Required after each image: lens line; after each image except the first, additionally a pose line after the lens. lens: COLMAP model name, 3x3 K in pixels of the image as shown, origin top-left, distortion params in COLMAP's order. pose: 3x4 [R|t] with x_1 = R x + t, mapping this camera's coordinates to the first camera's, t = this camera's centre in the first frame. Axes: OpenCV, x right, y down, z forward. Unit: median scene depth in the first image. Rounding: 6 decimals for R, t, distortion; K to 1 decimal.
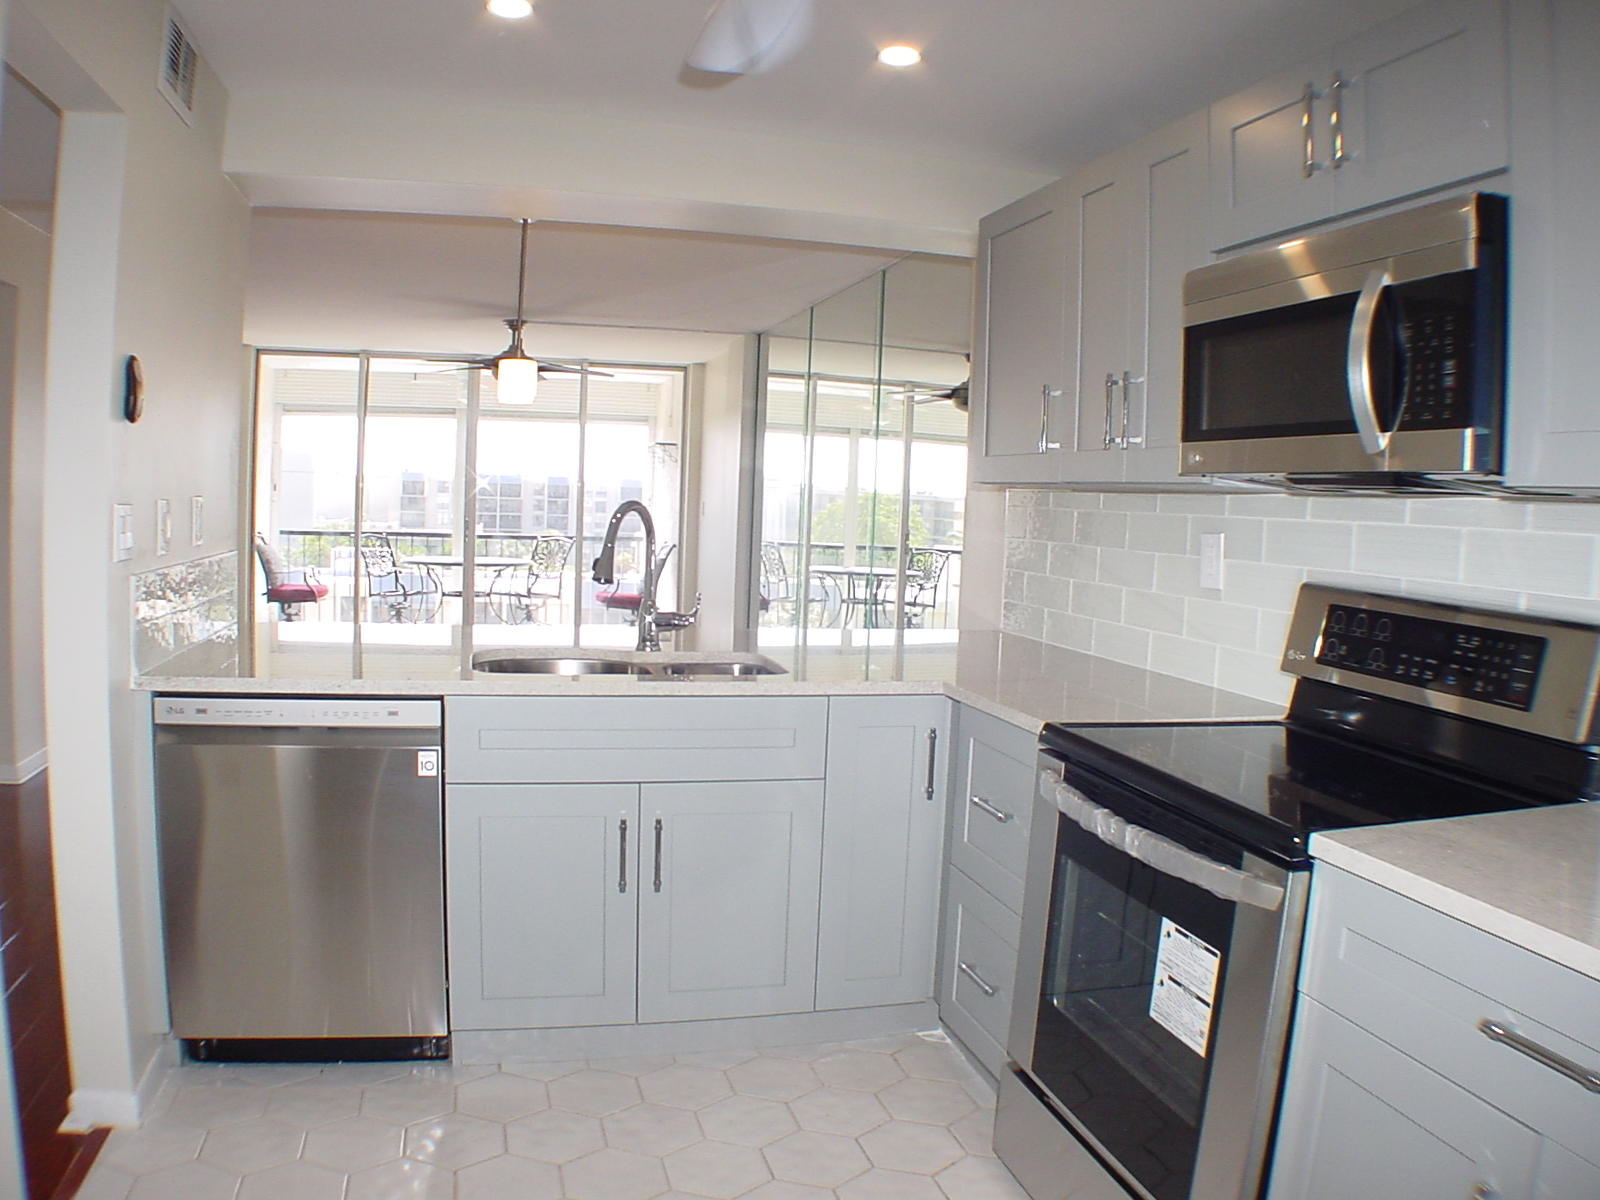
lens RADIAL K [[1206.9, 0, 811.3], [0, 1206.9, 599.2], [0, 0, 1]] dist [-0.261089, 0.106480]
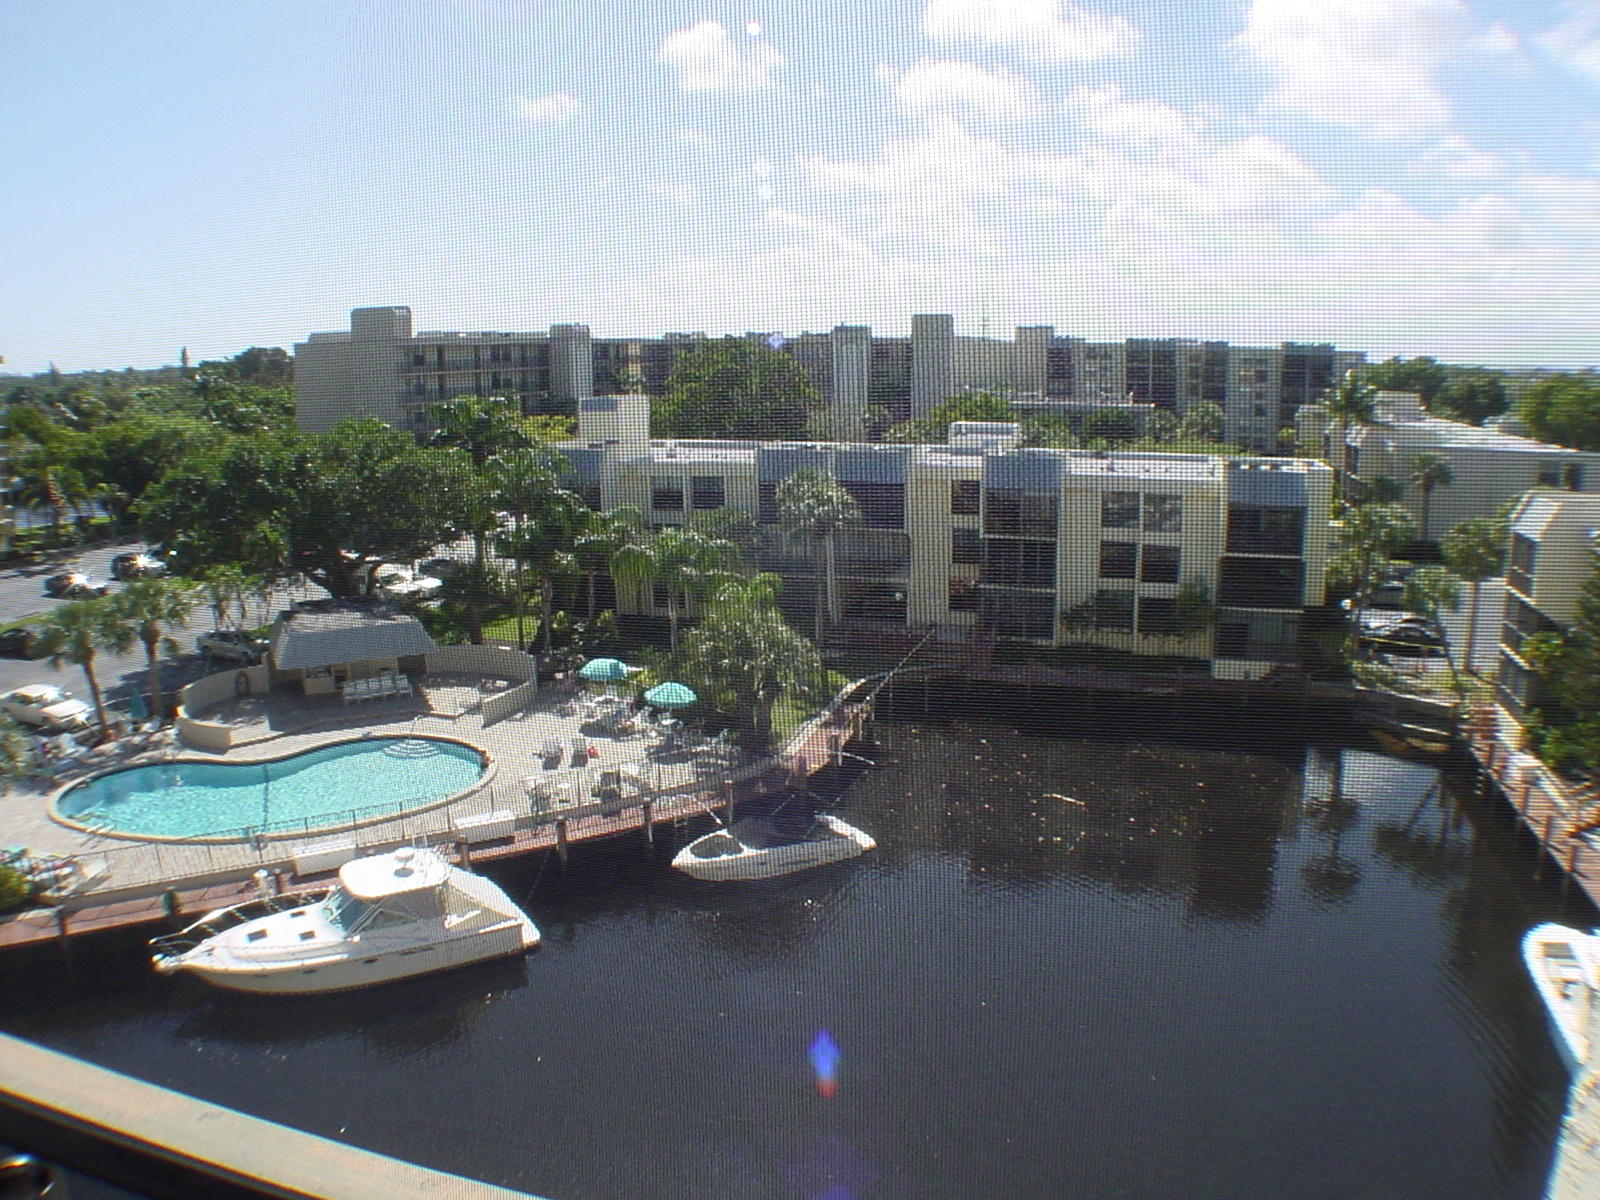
lens RADIAL K [[1206.9, 0, 797.1], [0, 1206.9, 585.9], [0, 0, 1]] dist [-0.261089, 0.106480]
pose [[0.850386, 0.060826, -0.522632, -0.577782], [-0.007763, 0.994638, 0.103129, -0.322107], [0.526103, -0.083642, 0.846298, 3.492179]]
